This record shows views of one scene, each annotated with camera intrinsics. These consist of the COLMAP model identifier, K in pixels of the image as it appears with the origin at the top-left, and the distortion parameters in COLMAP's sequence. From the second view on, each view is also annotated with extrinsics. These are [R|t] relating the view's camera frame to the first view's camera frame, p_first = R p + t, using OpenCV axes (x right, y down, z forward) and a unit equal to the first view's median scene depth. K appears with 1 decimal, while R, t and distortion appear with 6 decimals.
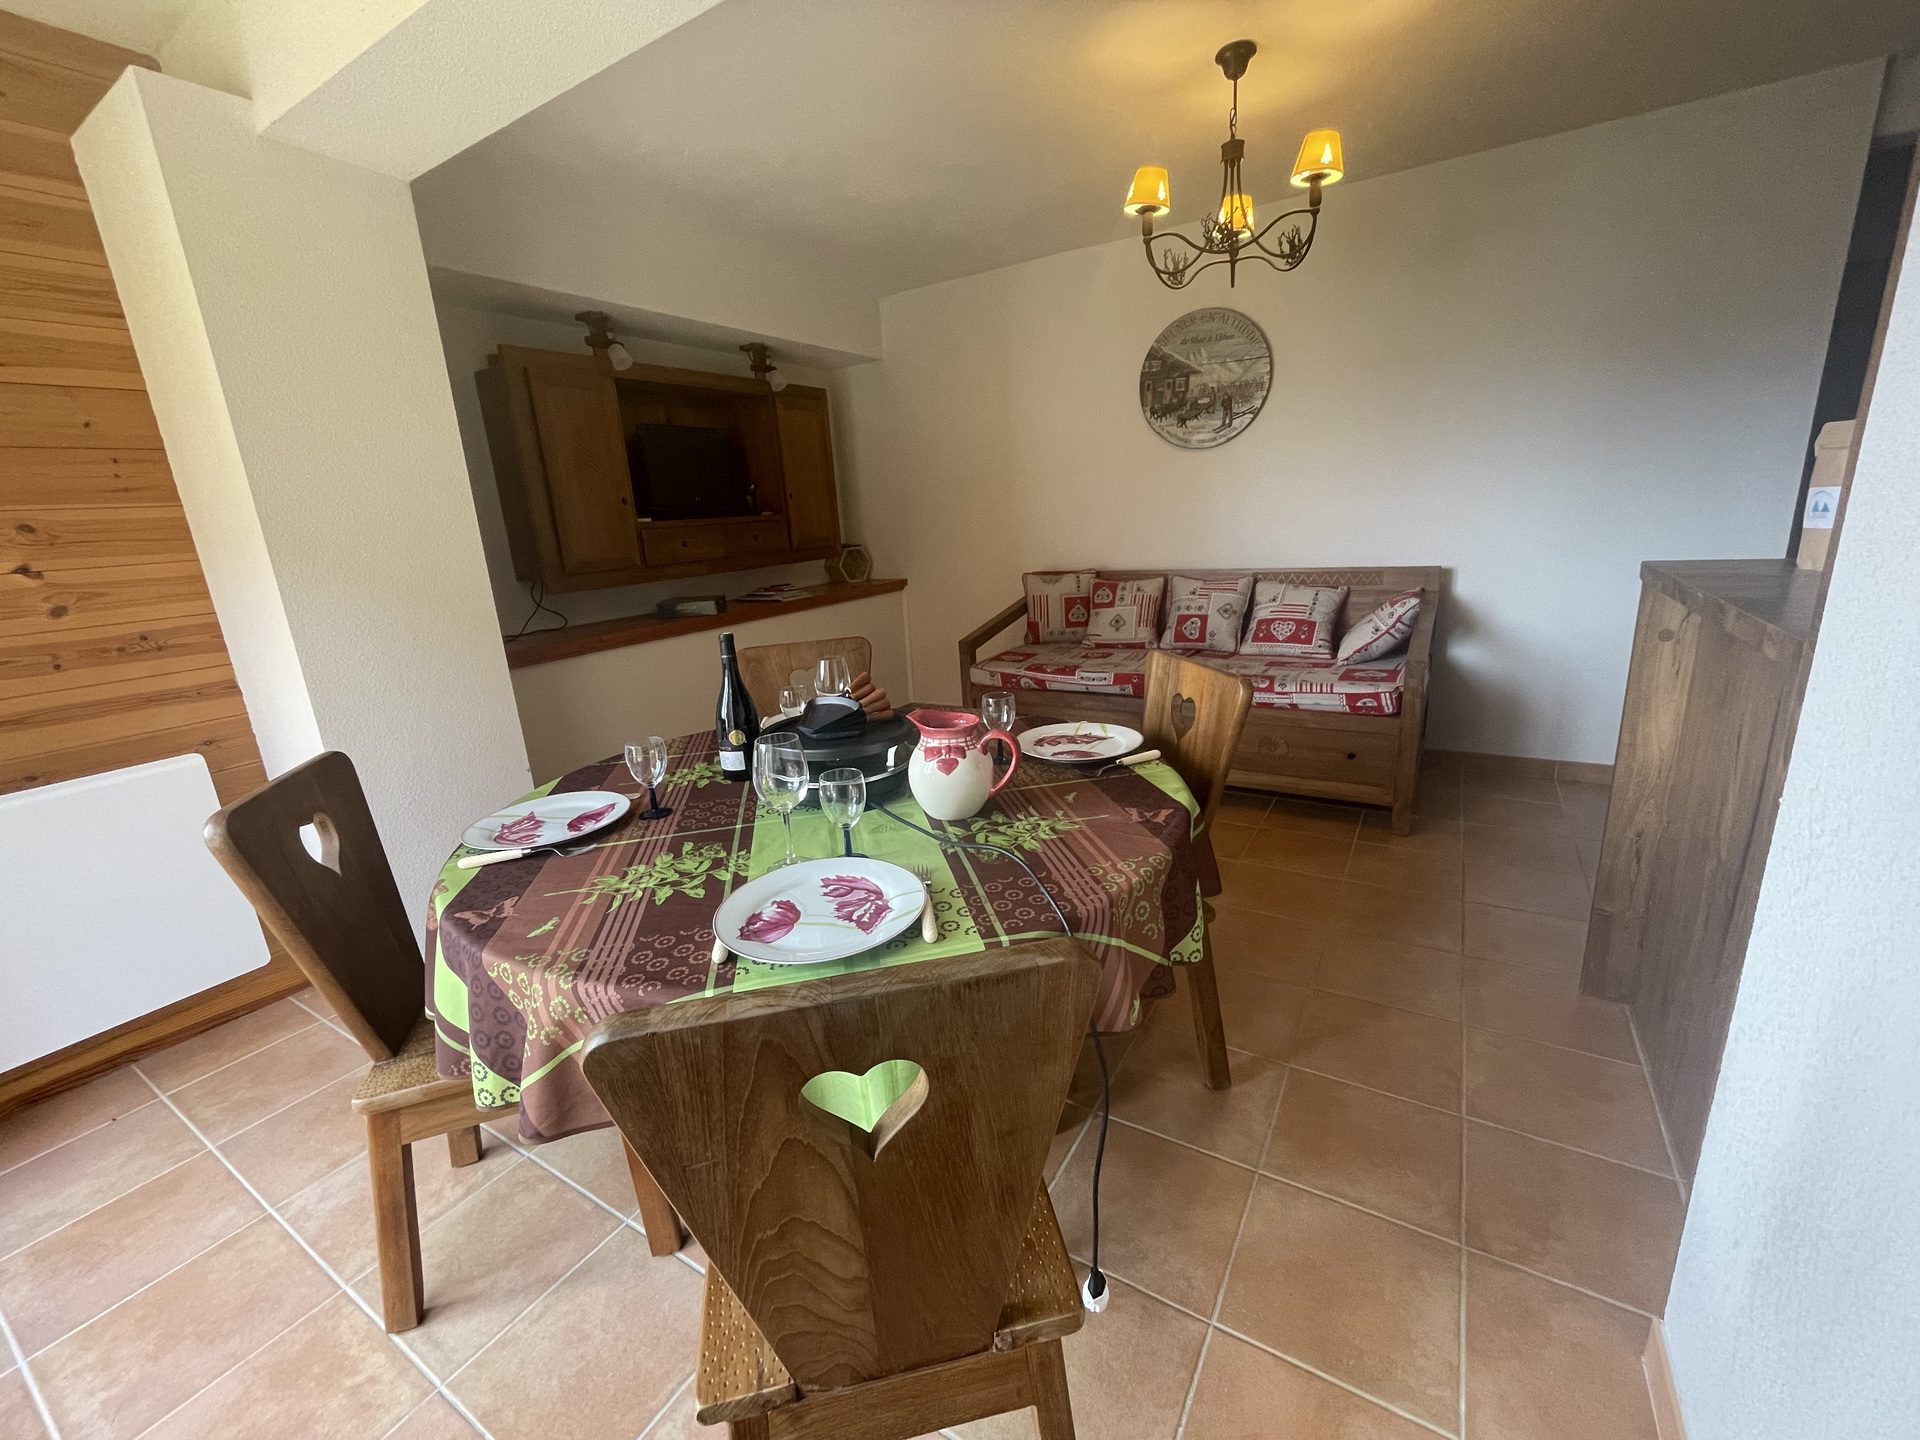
lens RADIAL K [[783.3, 0, 961.6], [0, 783.3, 722.2], [0, 0, 1]] dist [-0.001604, -0.000112]
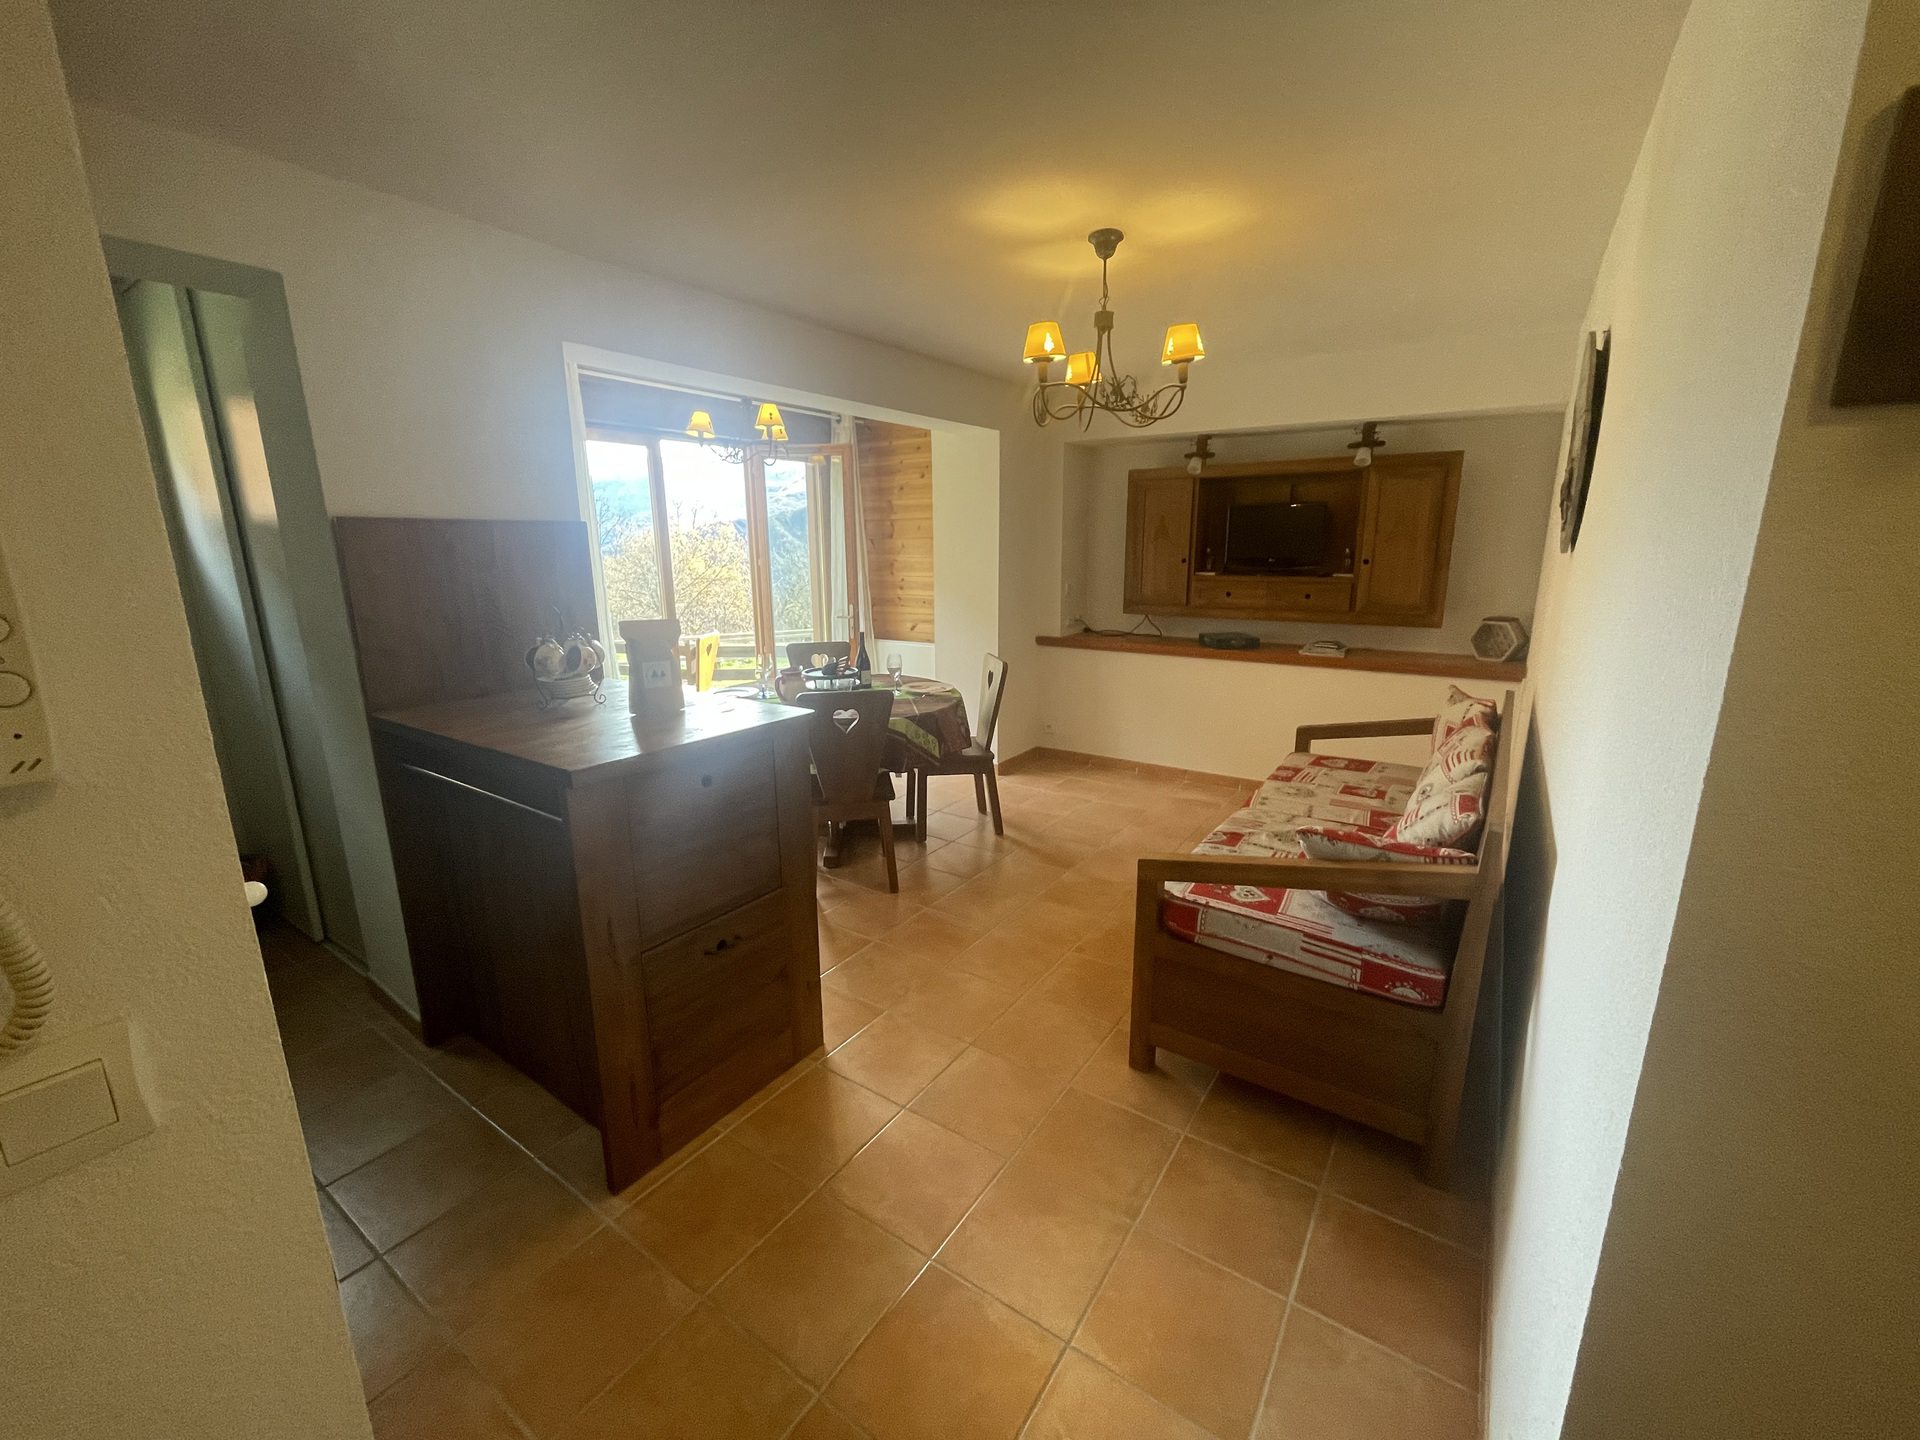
lens RADIAL K [[783.3, 0, 959.2], [0, 783.3, 720.3], [0, 0, 1]] dist [-0.001604, -0.000112]
pose [[-0.052123, 0.285362, -0.957002, 0.991688], [-0.250270, 0.923990, 0.289149, -0.296602], [0.966772, 0.254580, 0.023256, 0.577141]]
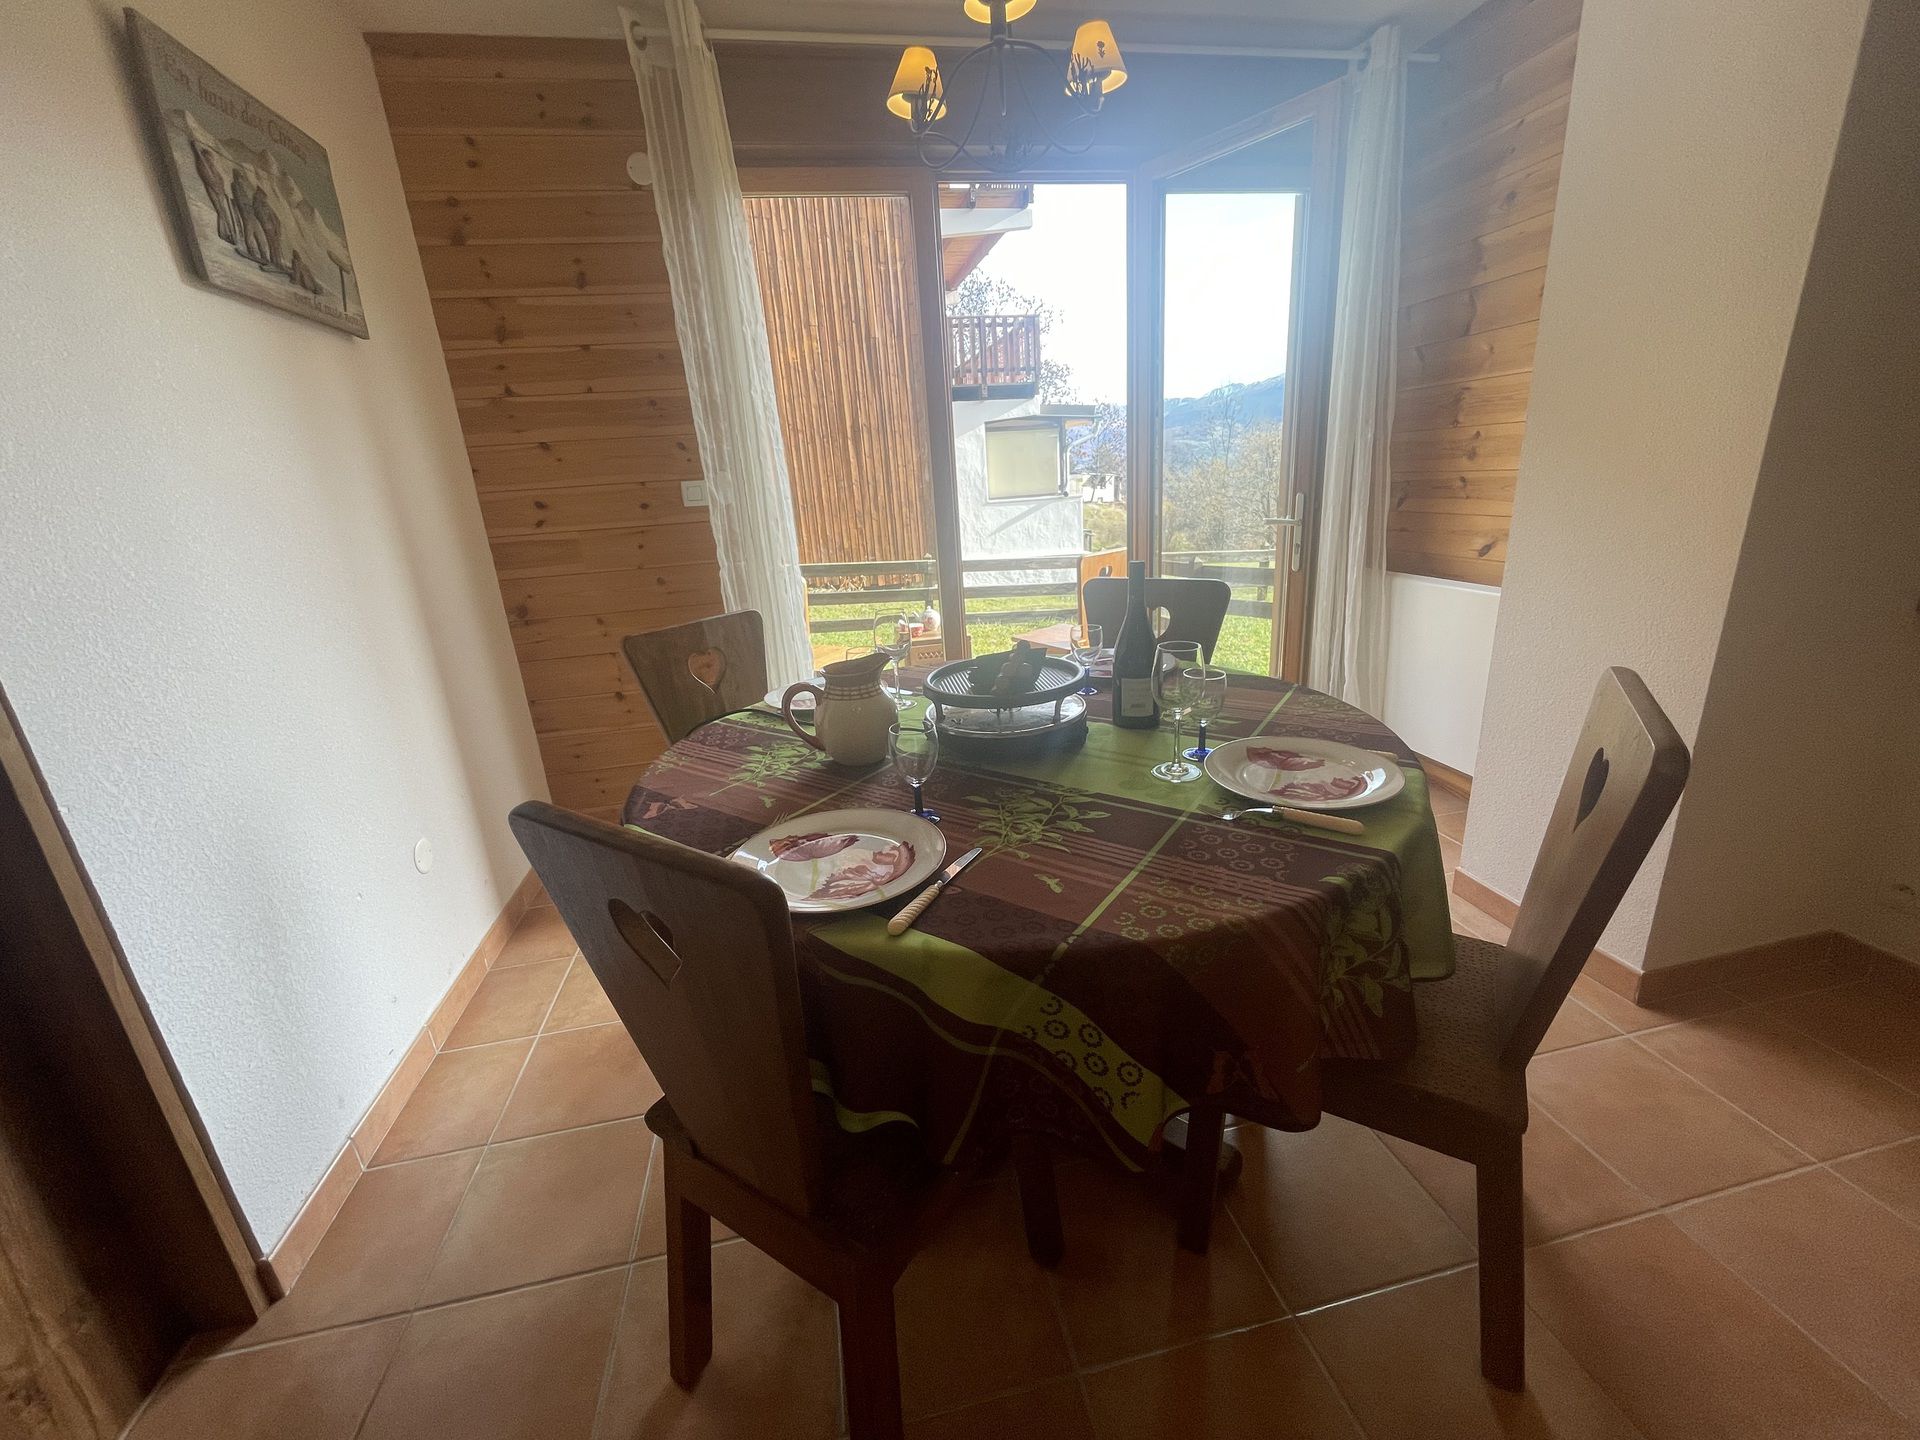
lens RADIAL K [[783.3, 0, 960.0], [0, 783.3, 720.2], [0, 0, 1]] dist [-0.001604, -0.000112]
pose [[-0.726214, 0.308929, -0.614147, 0.191300], [-0.073199, 0.853519, 0.515894, -0.174029], [0.683561, 0.419604, -0.597224, 0.633951]]
